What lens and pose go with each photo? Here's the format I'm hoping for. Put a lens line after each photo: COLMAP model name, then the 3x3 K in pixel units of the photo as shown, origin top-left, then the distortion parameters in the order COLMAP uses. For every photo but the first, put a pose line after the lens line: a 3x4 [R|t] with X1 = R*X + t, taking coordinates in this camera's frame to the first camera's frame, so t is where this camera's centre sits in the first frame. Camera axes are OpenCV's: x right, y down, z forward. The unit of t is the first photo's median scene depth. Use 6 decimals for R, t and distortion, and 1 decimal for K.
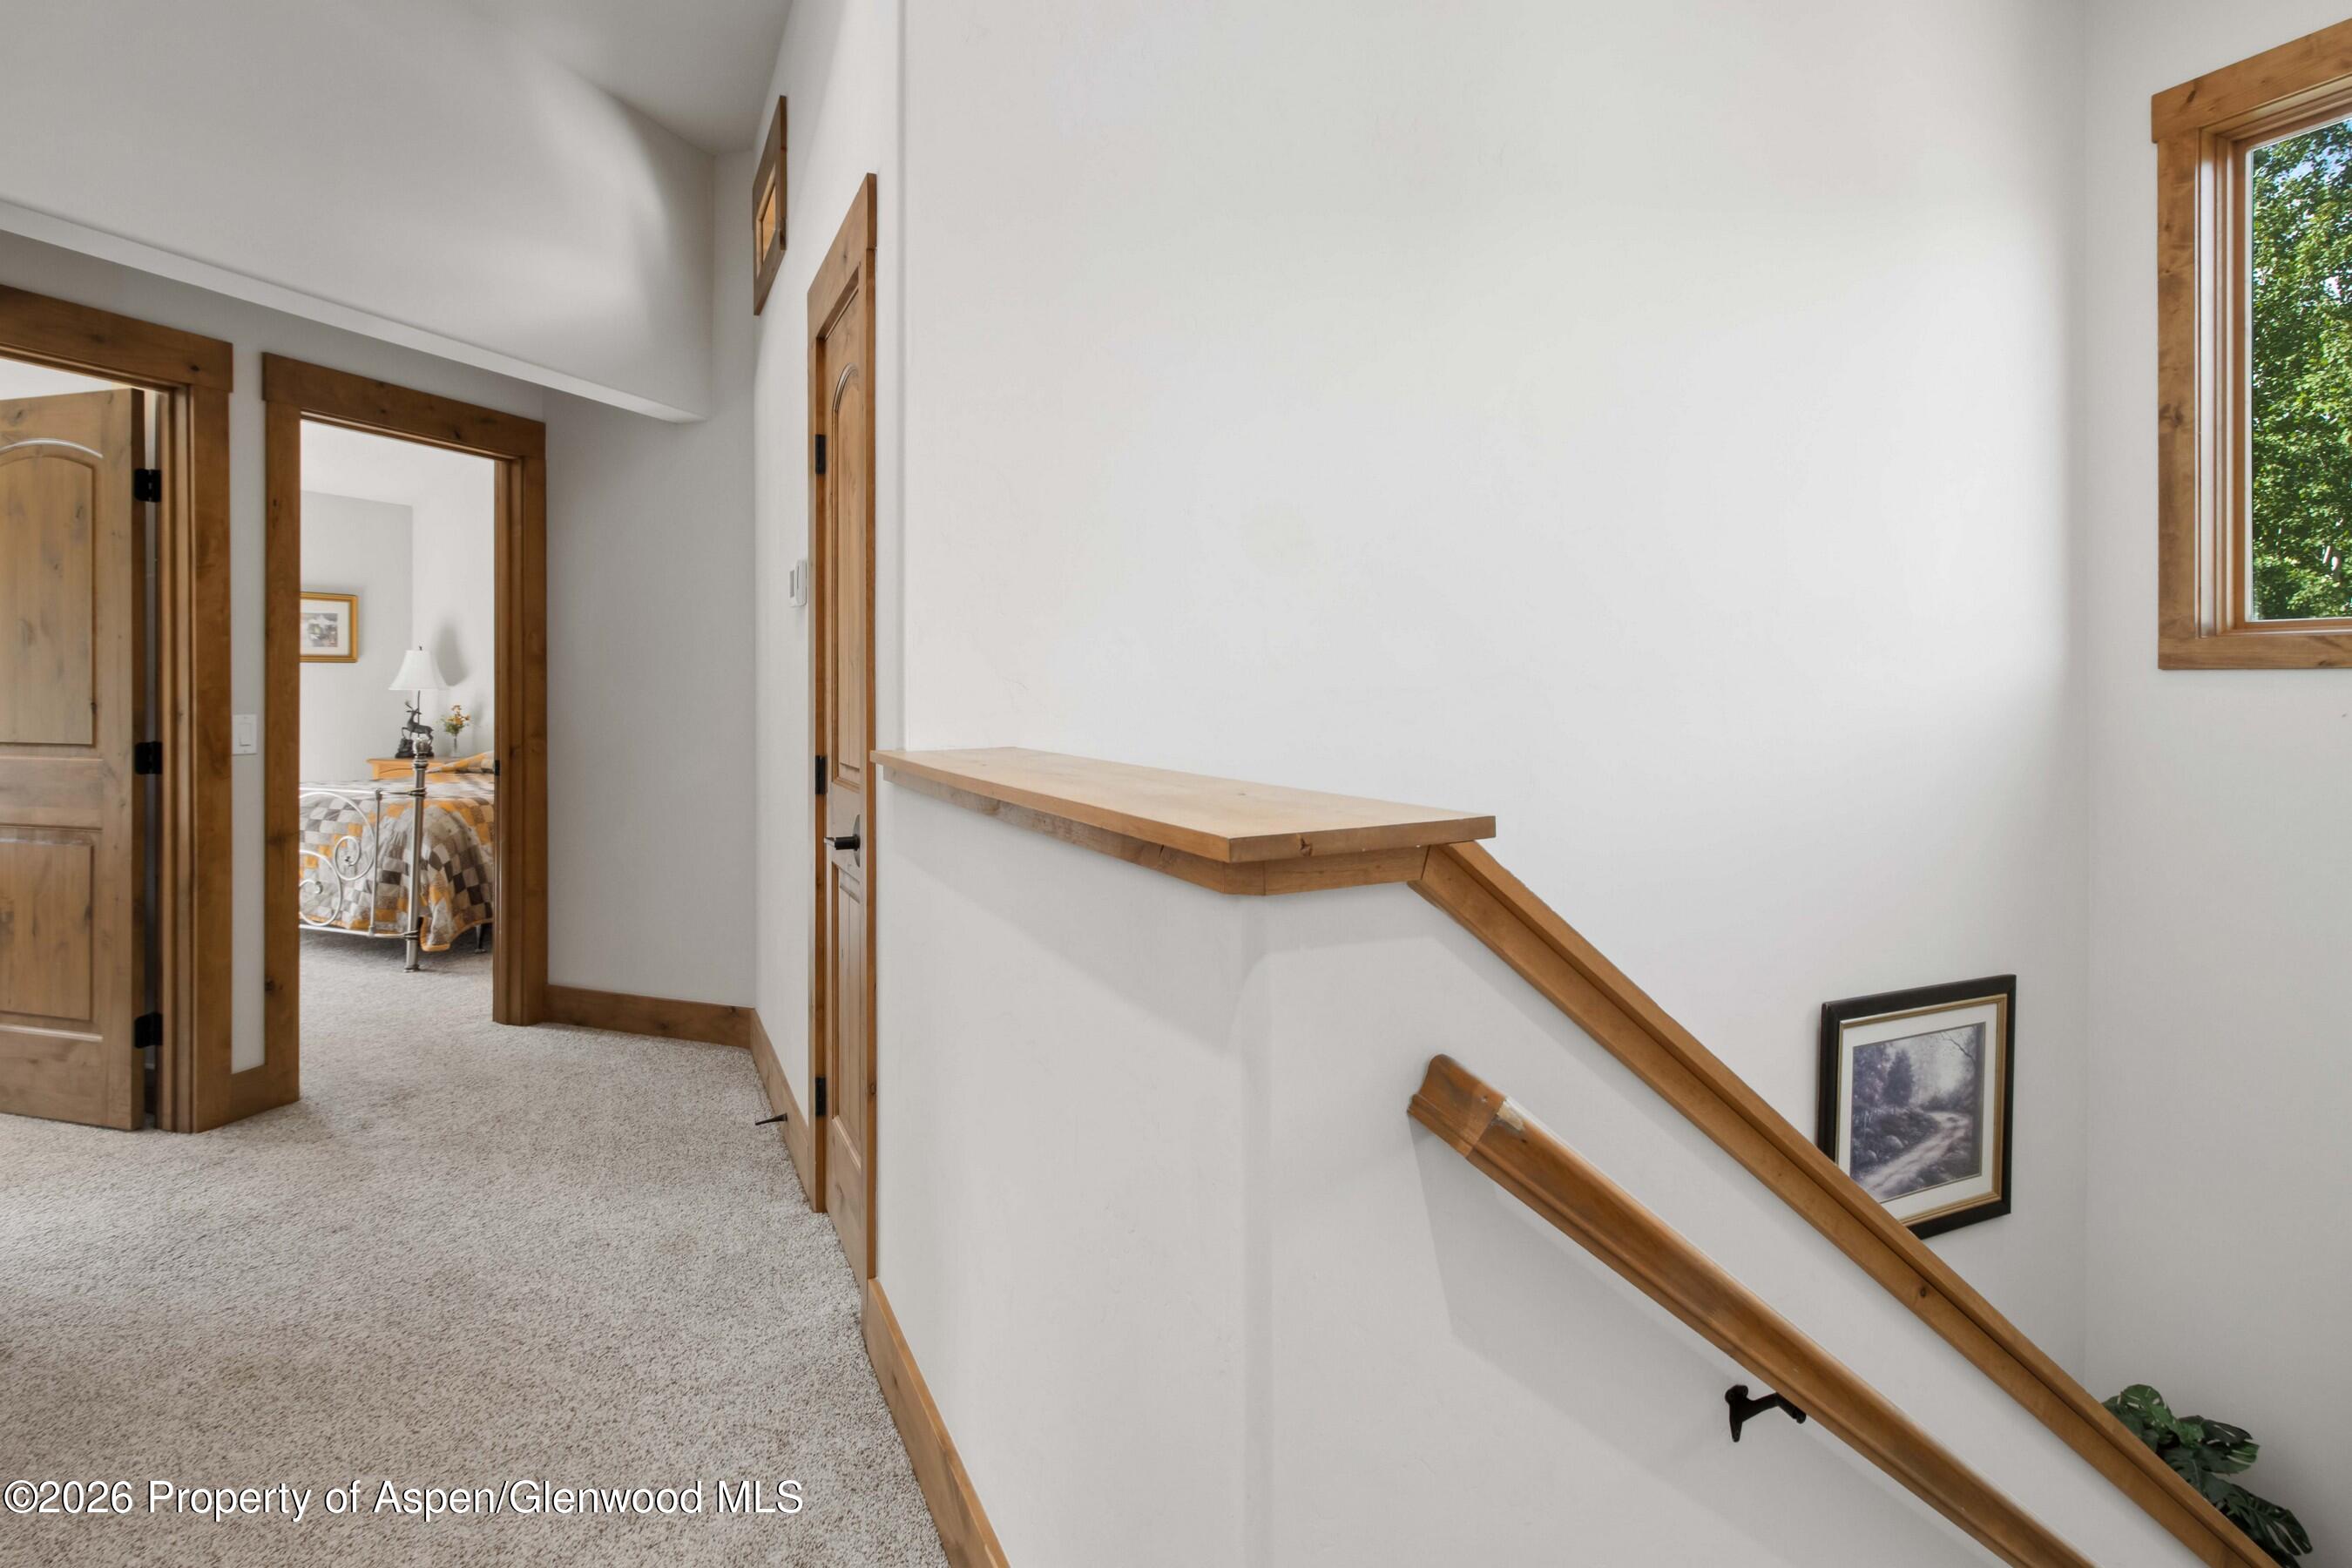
lens RADIAL K [[1130.8, 0, 1175.8], [0, 1130.8, 769.0], [0, 0, 1]] dist [-0.001212, -0.000099]
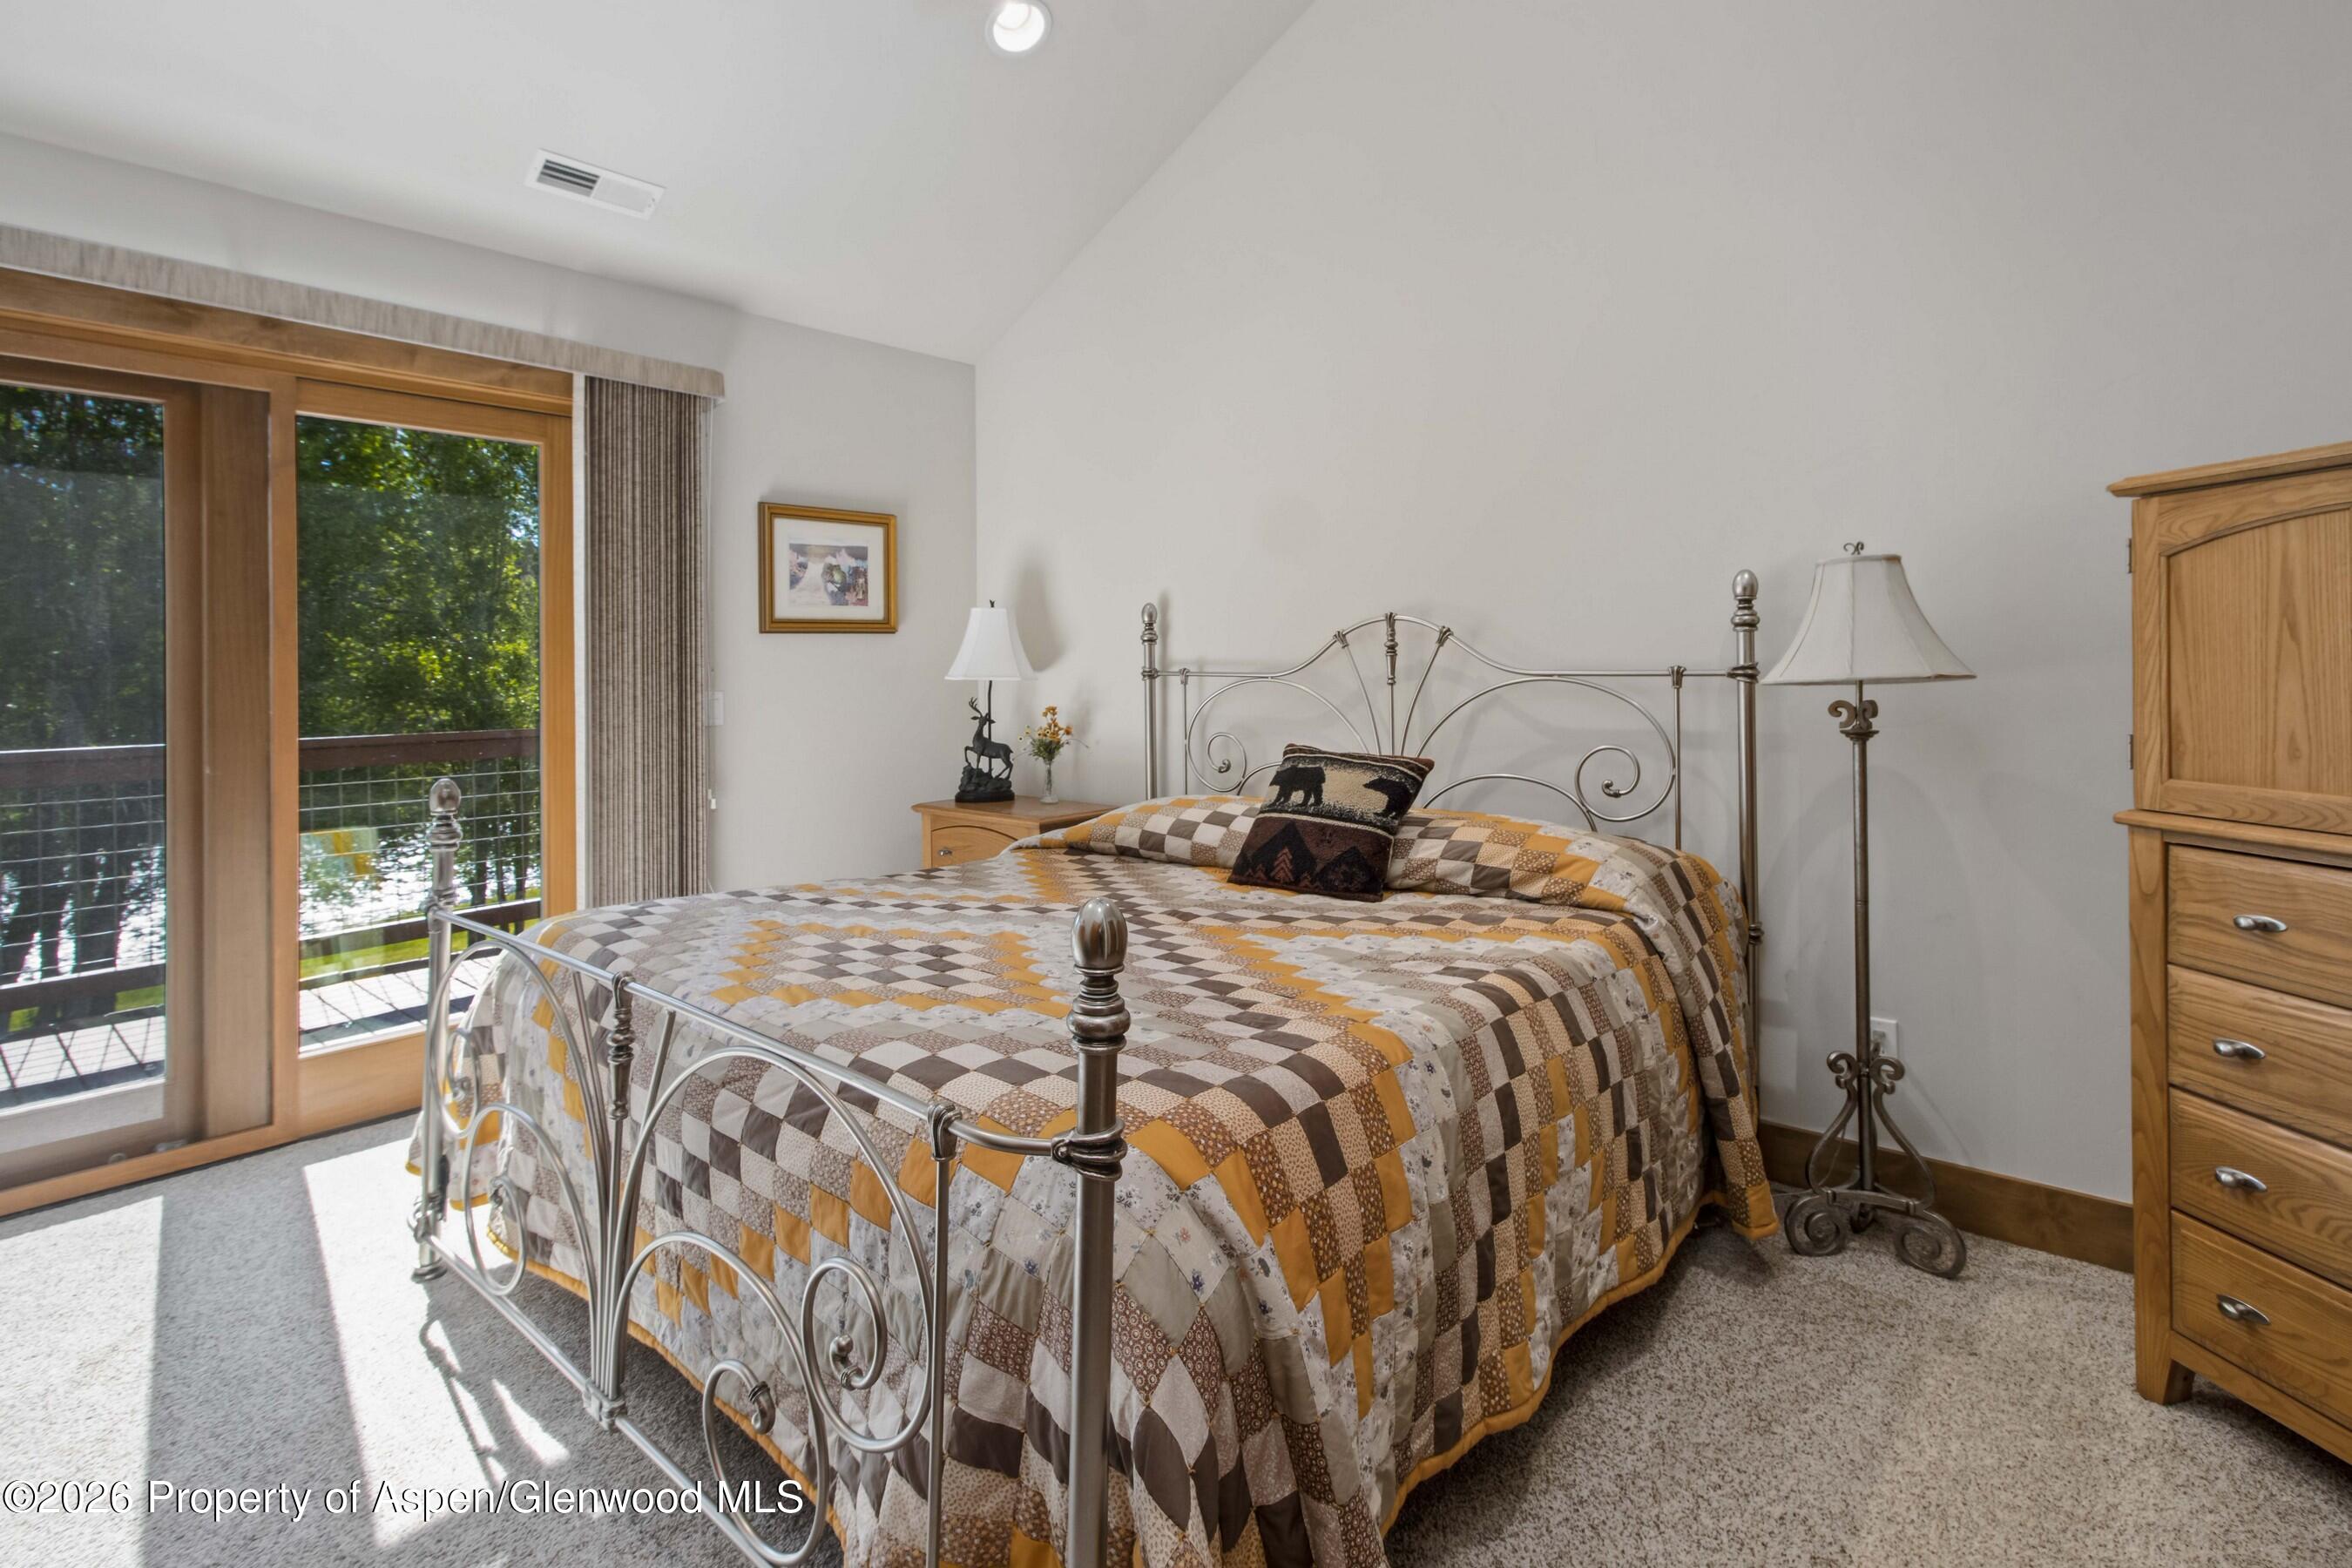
lens RADIAL K [[1130.8, 0, 1180.0], [0, 1130.8, 776.9], [0, 0, 1]] dist [-0.001212, -0.000099]
pose [[0.924286, 0.013680, -0.381457, -0.382158], [-0.001800, 0.999503, 0.031483, -0.040807], [0.381697, -0.028413, 0.923850, 0.536783]]
